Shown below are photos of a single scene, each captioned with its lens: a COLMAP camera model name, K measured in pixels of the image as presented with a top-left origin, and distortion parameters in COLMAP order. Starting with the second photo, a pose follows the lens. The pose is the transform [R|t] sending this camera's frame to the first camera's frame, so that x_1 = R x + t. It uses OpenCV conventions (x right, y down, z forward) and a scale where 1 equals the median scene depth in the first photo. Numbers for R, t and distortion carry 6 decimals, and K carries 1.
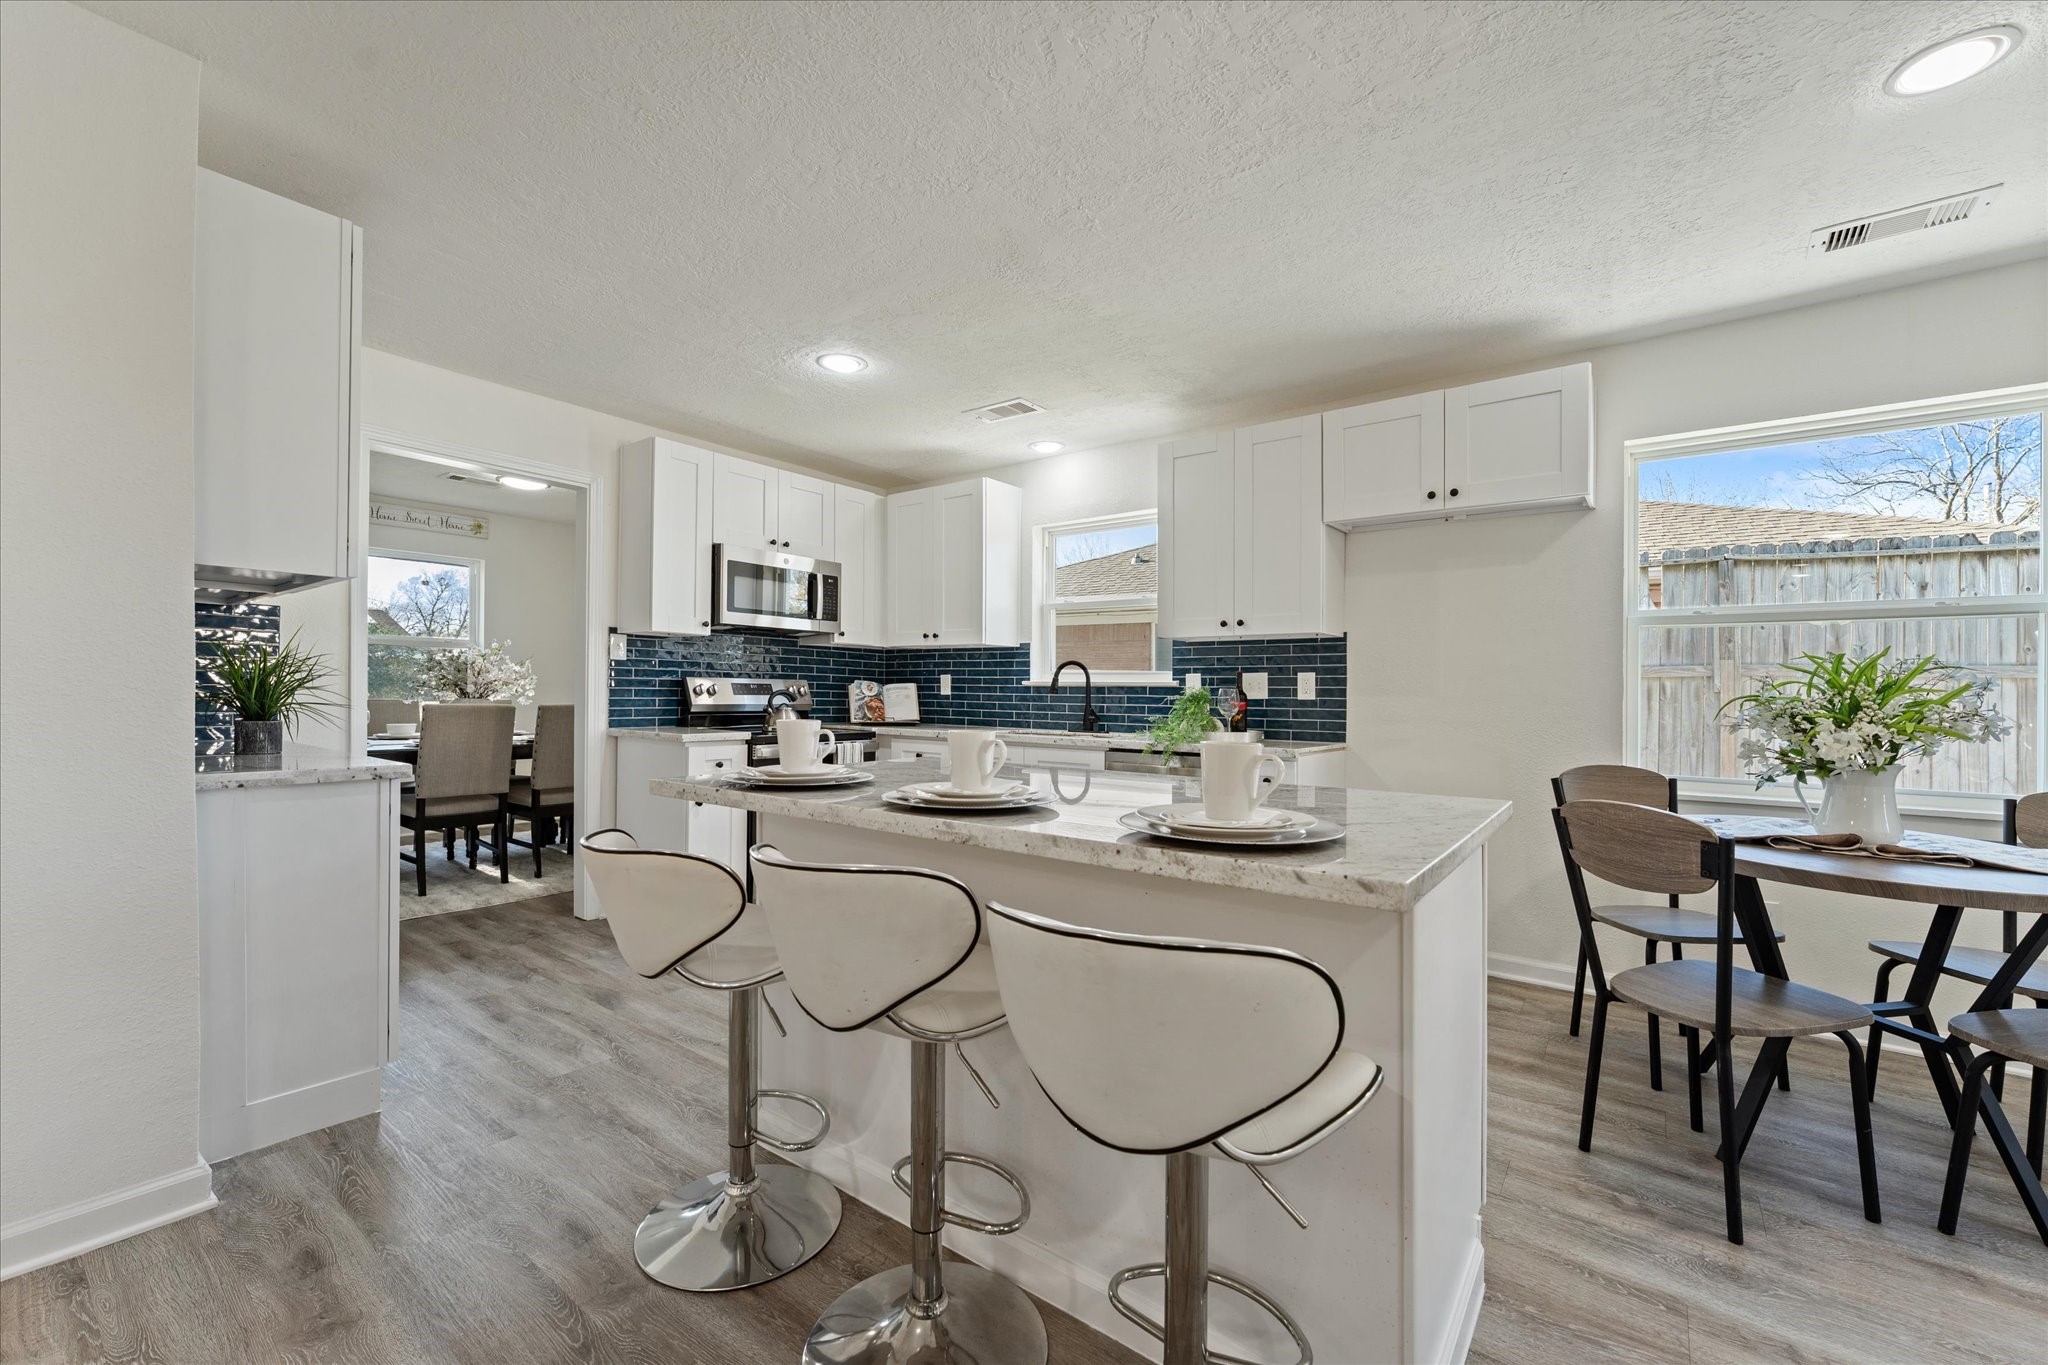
lens RADIAL K [[824.3, 0, 1028.8], [0, 824.3, 691.0], [0, 0, 1]] dist [-0.001929, -0.000395]
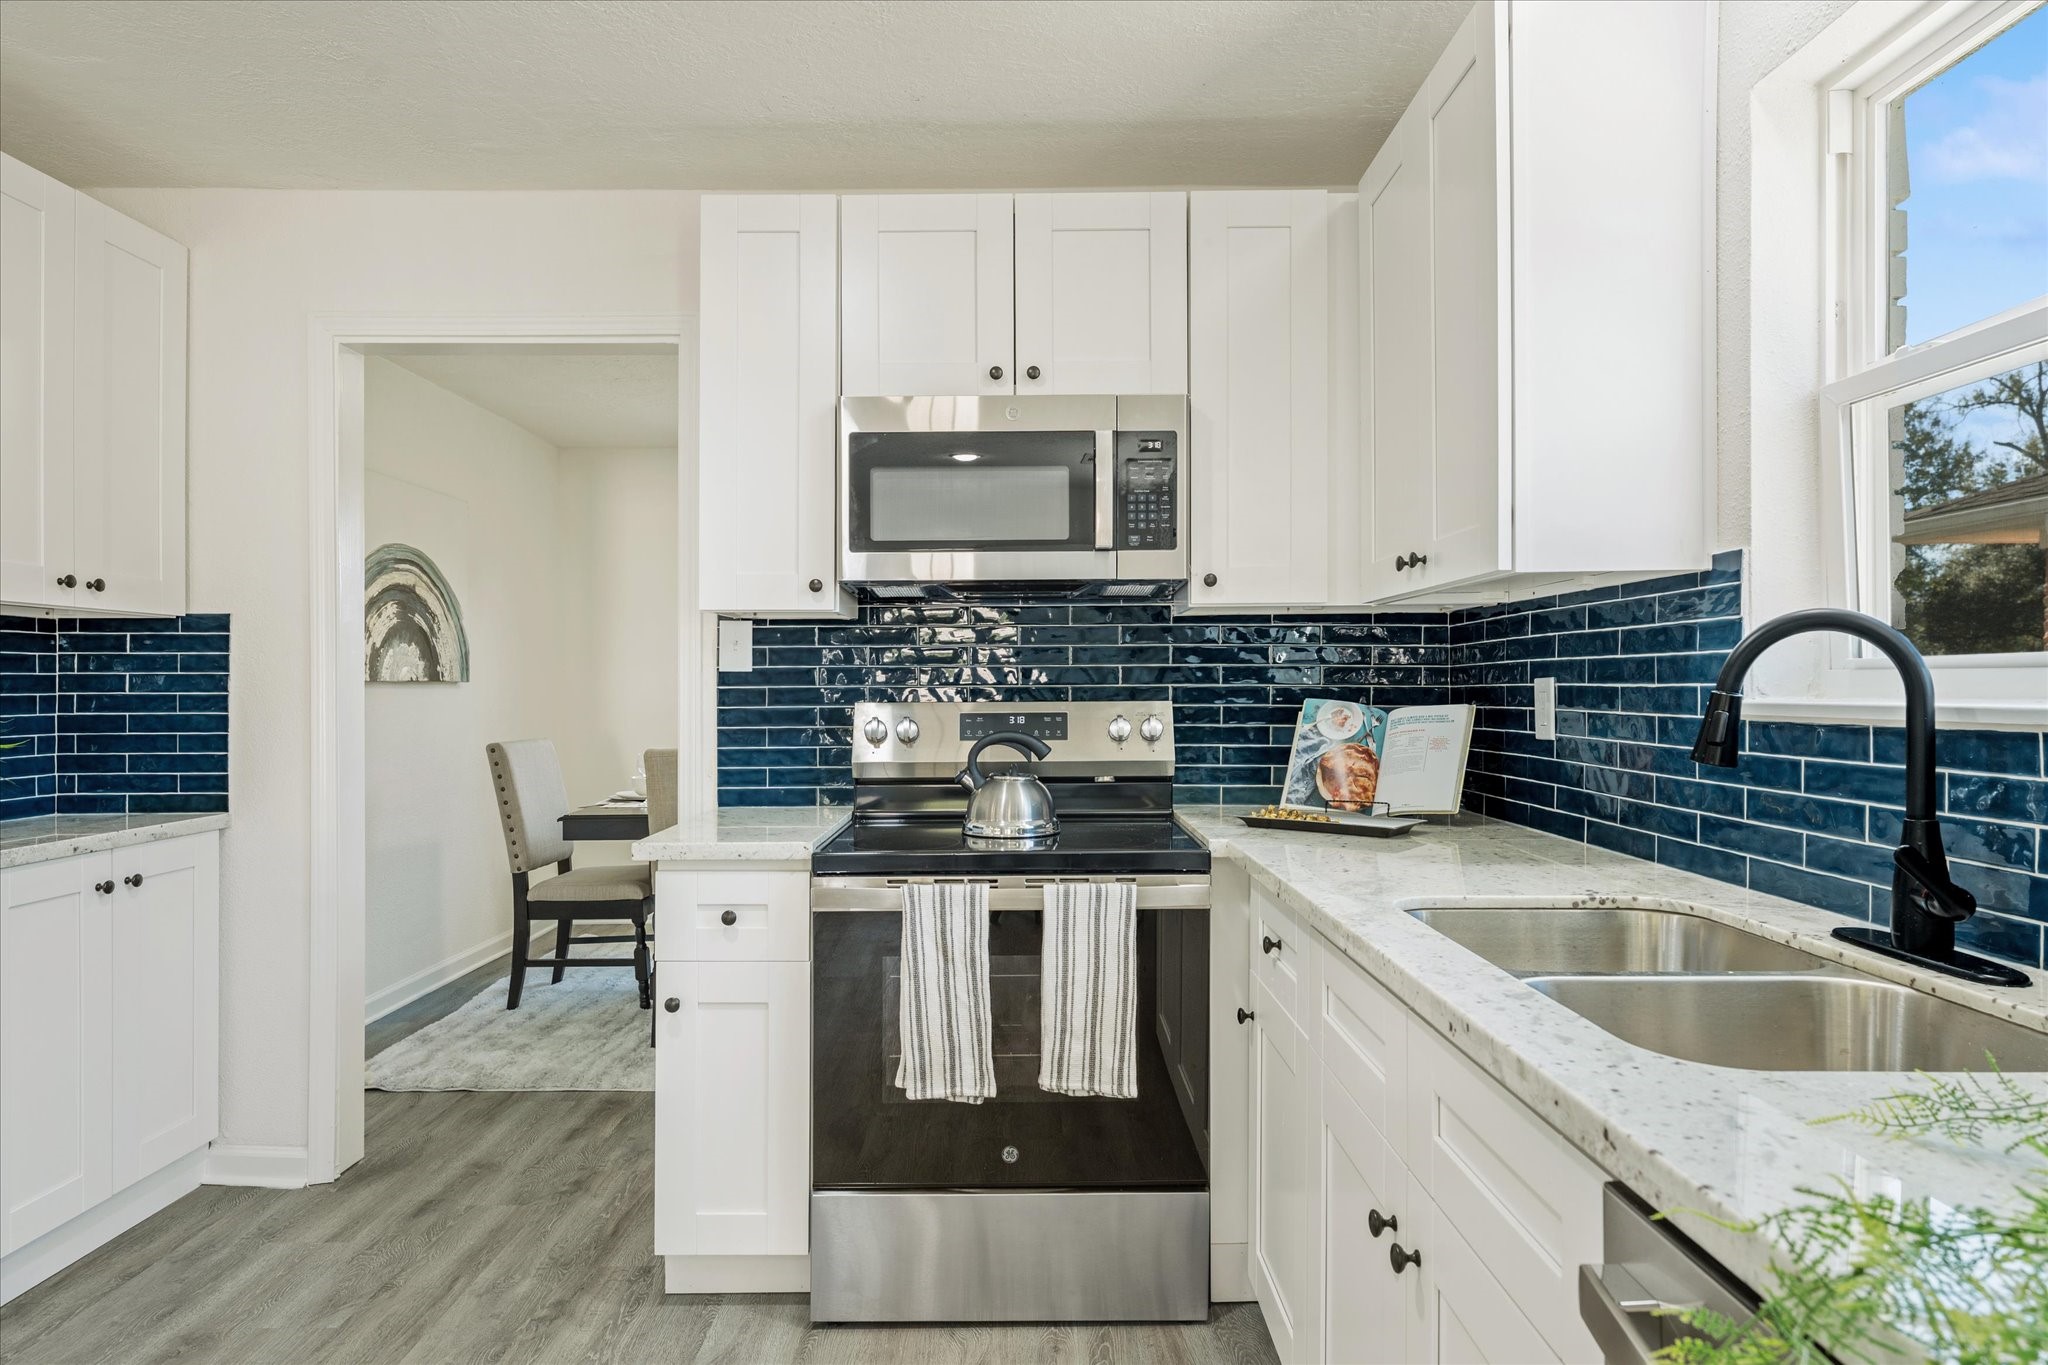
lens RADIAL K [[1185.1, 0, 1028.5], [0, 1185.1, 689.9], [0, 0, 1]] dist [-0.003424, -0.001056]
pose [[0.603533, -0.015759, -0.797182, 0.171873], [0.014949, 0.999853, -0.008448, -0.016502], [0.797198, -0.006819, 0.603680, 0.647646]]
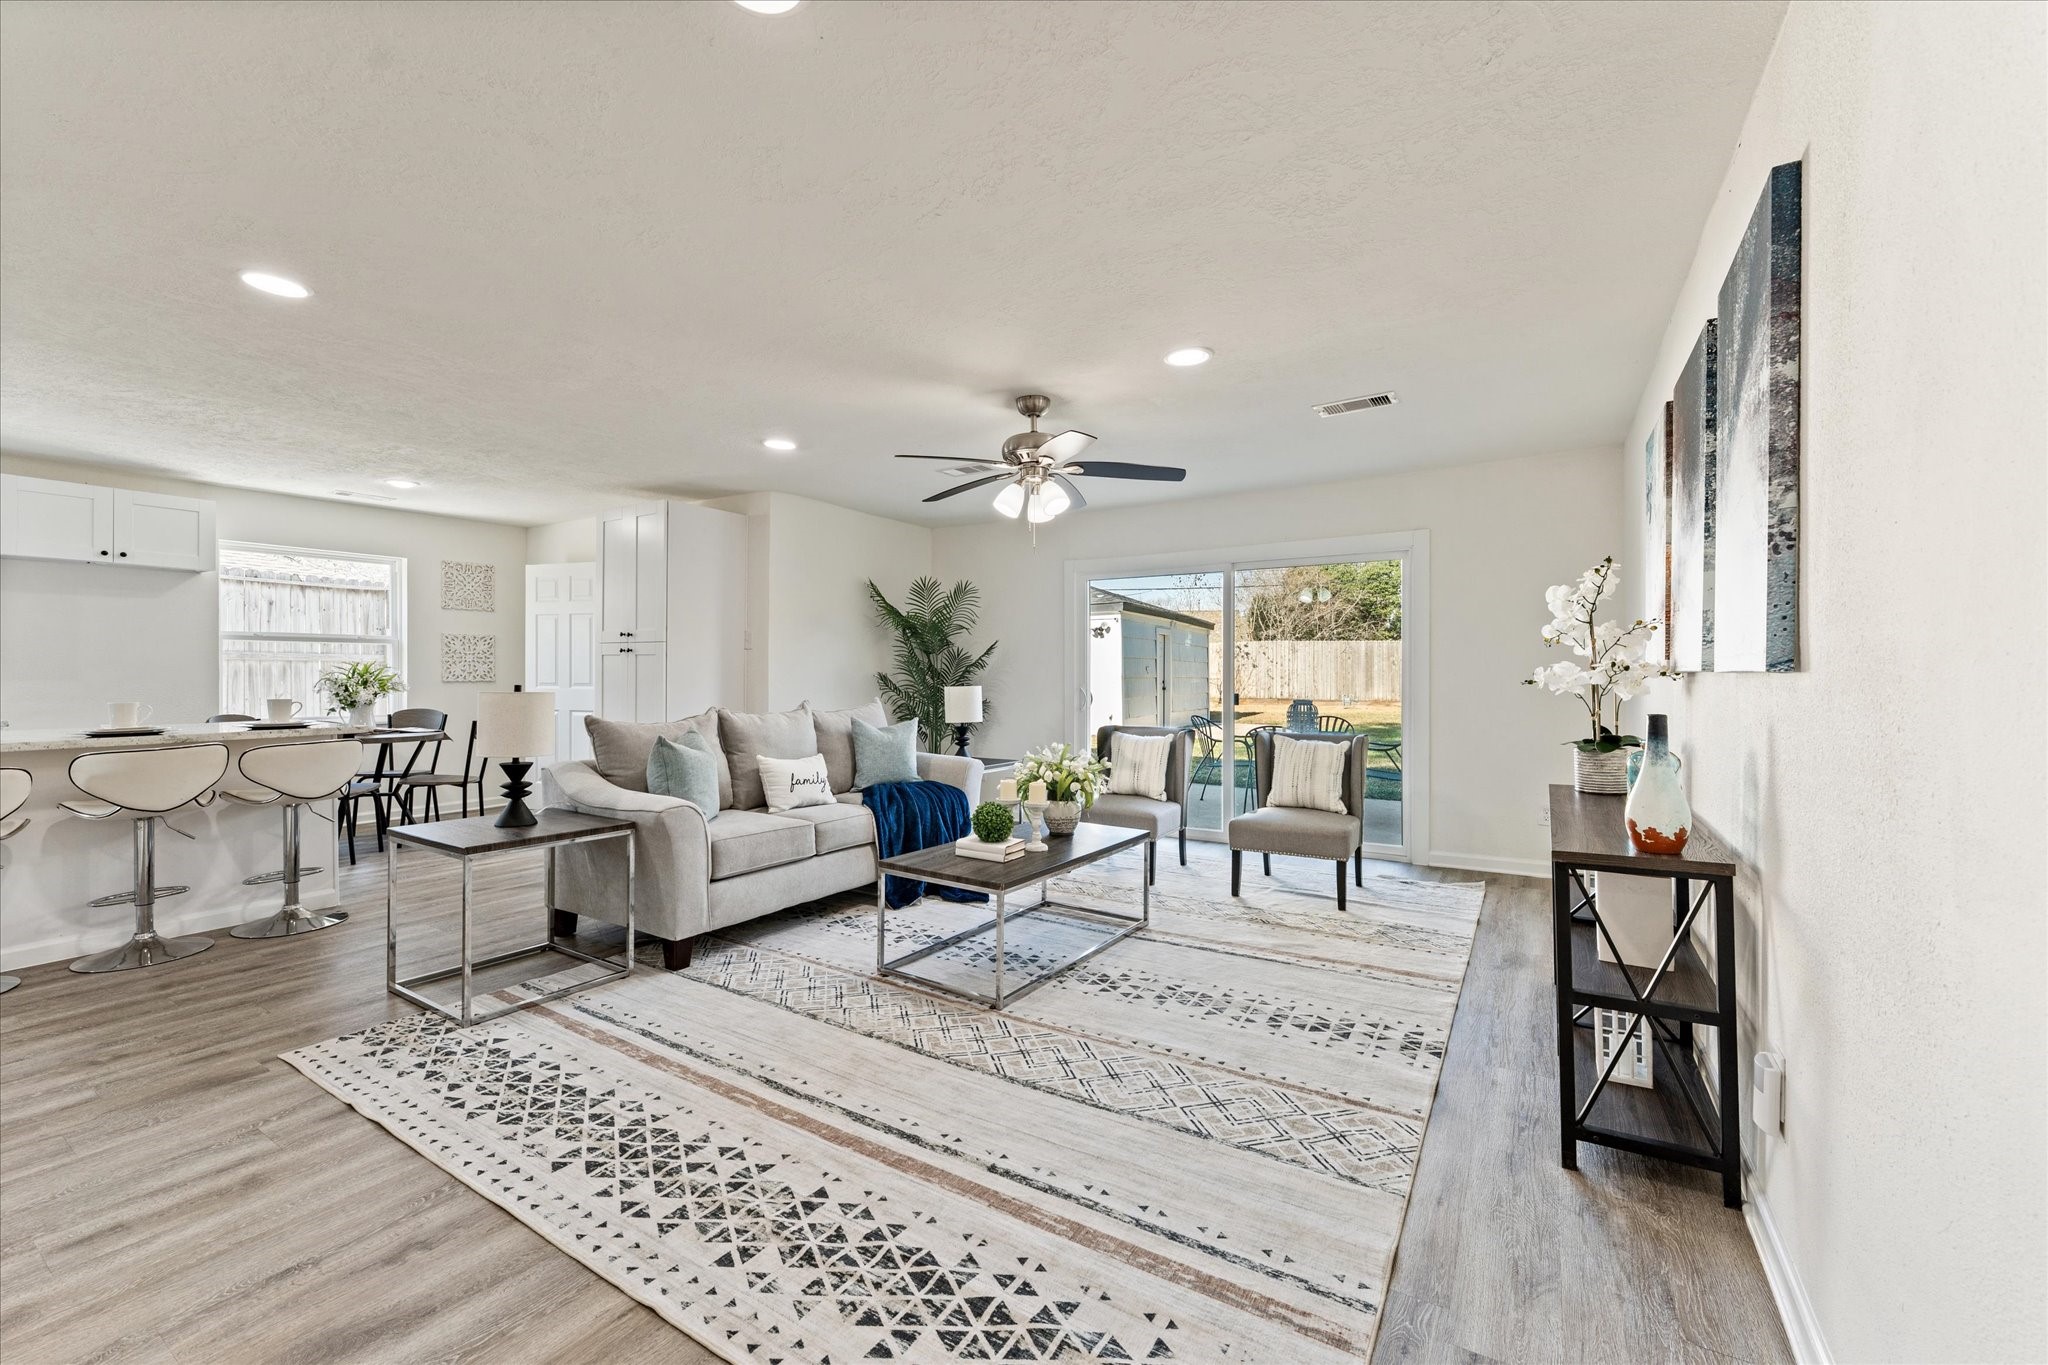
lens RADIAL K [[834.6, 0, 1029.4], [0, 834.6, 677.6], [0, 0, 1]] dist [-0.001125, -0.000073]
pose [[-0.083632, -0.017911, 0.996336, -0.893194], [-0.002263, 0.999839, 0.017784, -0.022170], [-0.996494, -0.000768, -0.083660, -0.450245]]
